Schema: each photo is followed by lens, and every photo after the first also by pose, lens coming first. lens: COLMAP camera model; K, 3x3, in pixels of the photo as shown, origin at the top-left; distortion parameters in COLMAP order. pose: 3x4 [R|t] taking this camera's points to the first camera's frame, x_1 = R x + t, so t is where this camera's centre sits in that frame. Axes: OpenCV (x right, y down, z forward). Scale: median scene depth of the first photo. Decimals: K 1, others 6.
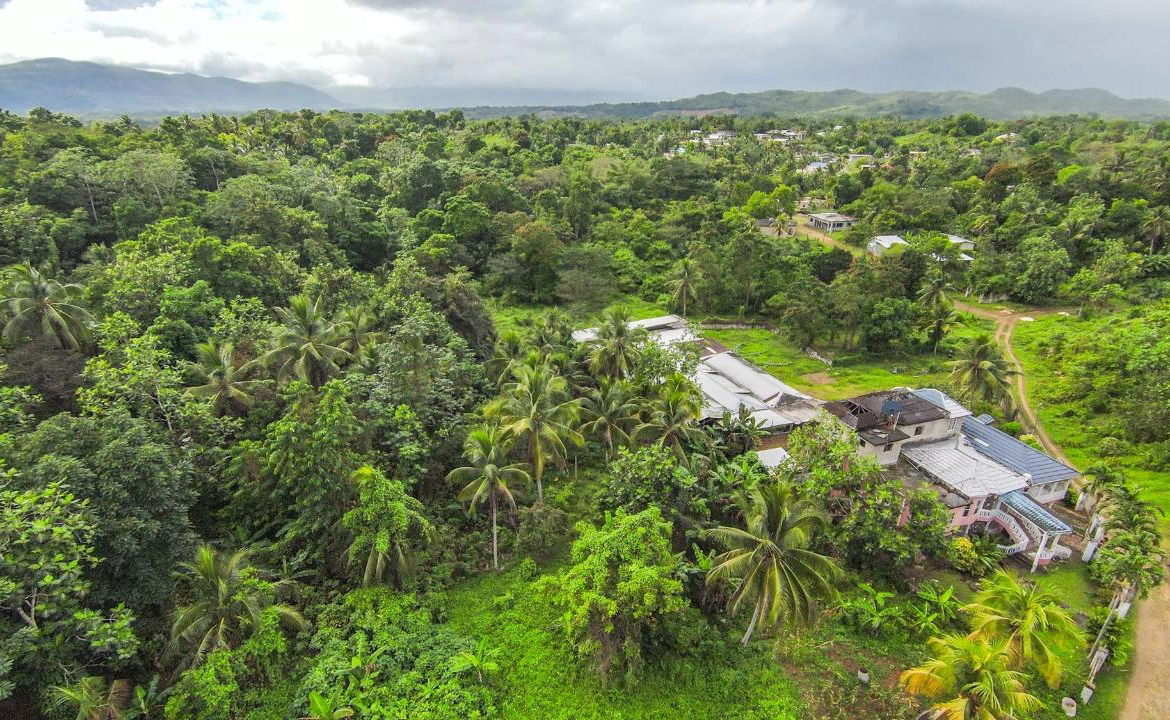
lens RADIAL K [[569.8, 0, 582.9], [0, 569.8, 359.6], [0, 0, 1]] dist [-0.002644, -0.004350]
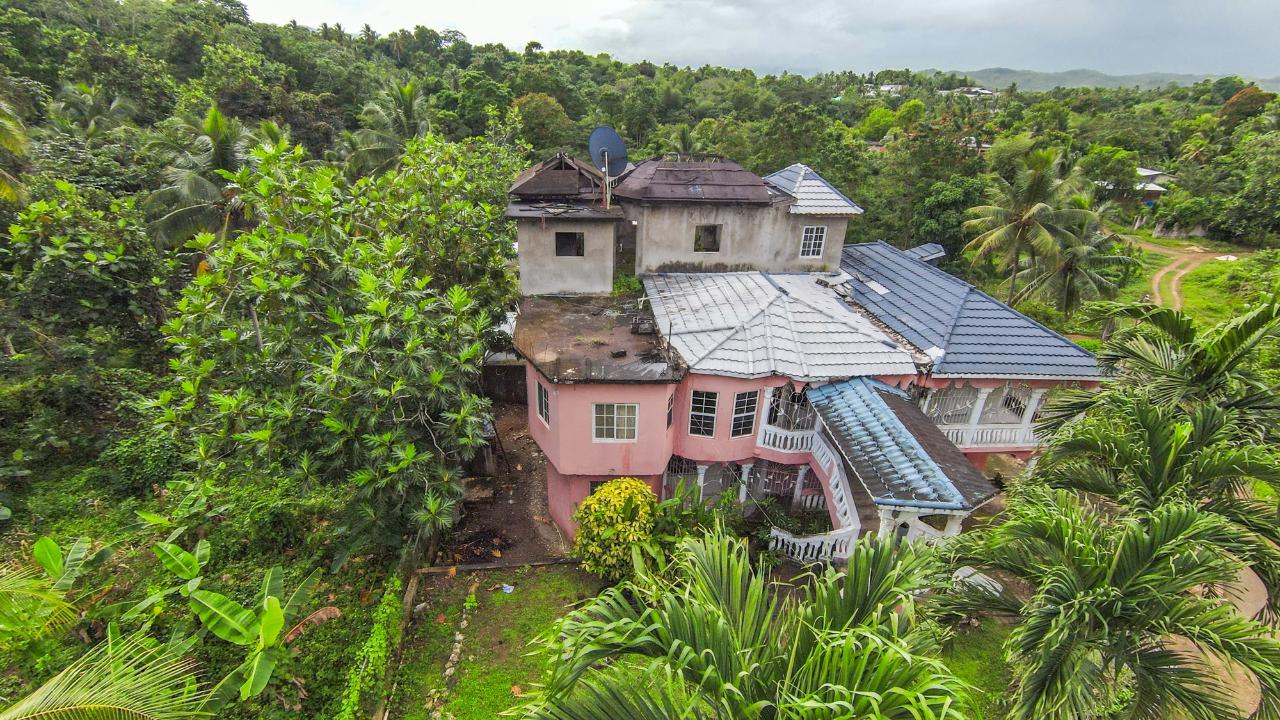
lens RADIAL K [[569.8, 0, 637.8], [0, 569.8, 359.6], [0, 0, 1]] dist [-0.002713, -0.004286]
pose [[0.975581, 0.118782, -0.184751, 0.260445], [-0.112222, 0.992636, 0.045605, 0.082274], [0.188808, -0.023759, 0.981727, 0.245173]]
